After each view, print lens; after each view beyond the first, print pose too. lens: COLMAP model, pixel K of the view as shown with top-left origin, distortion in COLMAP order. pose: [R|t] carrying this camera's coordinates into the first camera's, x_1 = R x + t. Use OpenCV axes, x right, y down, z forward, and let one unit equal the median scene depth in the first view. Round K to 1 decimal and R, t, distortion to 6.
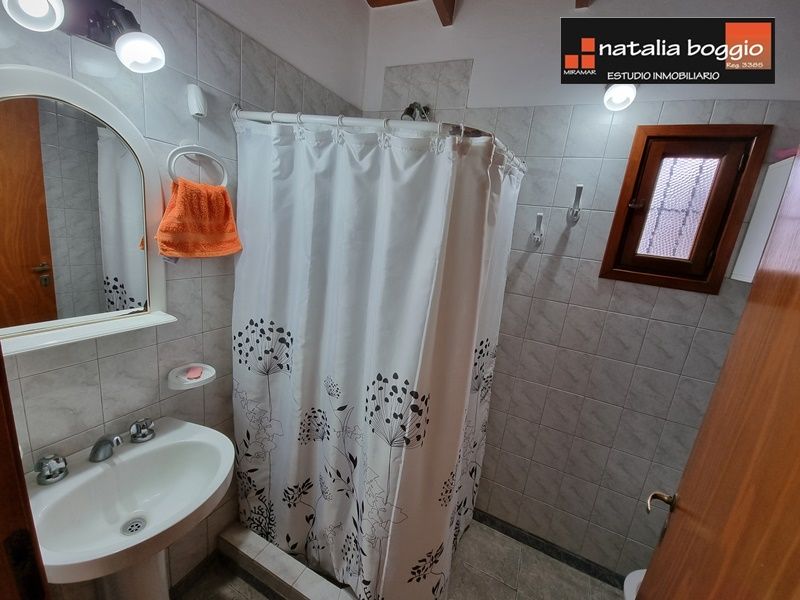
lens RADIAL K [[326.7, 0, 398.8], [0, 326.7, 302.1], [0, 0, 1]] dist [0.015594, -0.011433]
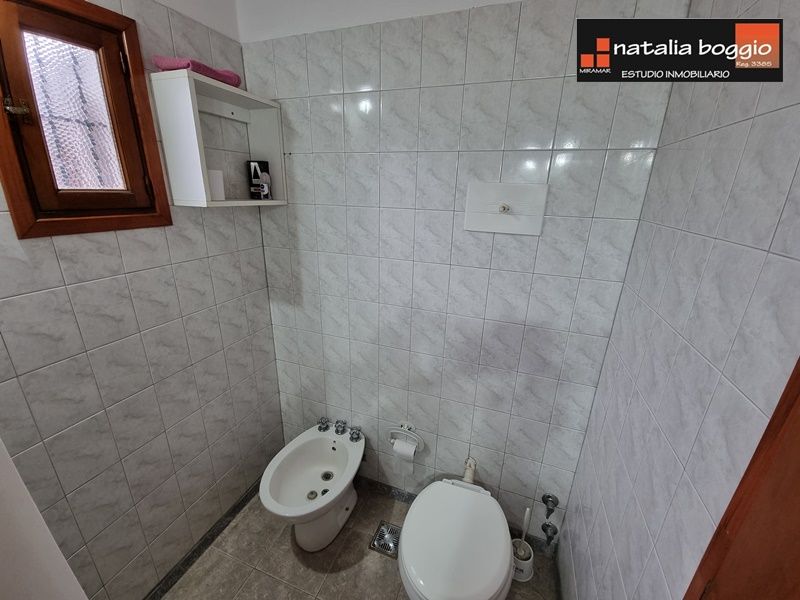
lens RADIAL K [[326.7, 0, 398.8], [0, 326.7, 302.1], [0, 0, 1]] dist [0.015594, -0.011433]
pose [[-0.090312, -0.428661, 0.898940, -0.019956], [0.205595, 0.875161, 0.437977, -0.097970], [-0.974461, 0.224372, 0.009093, 0.379064]]
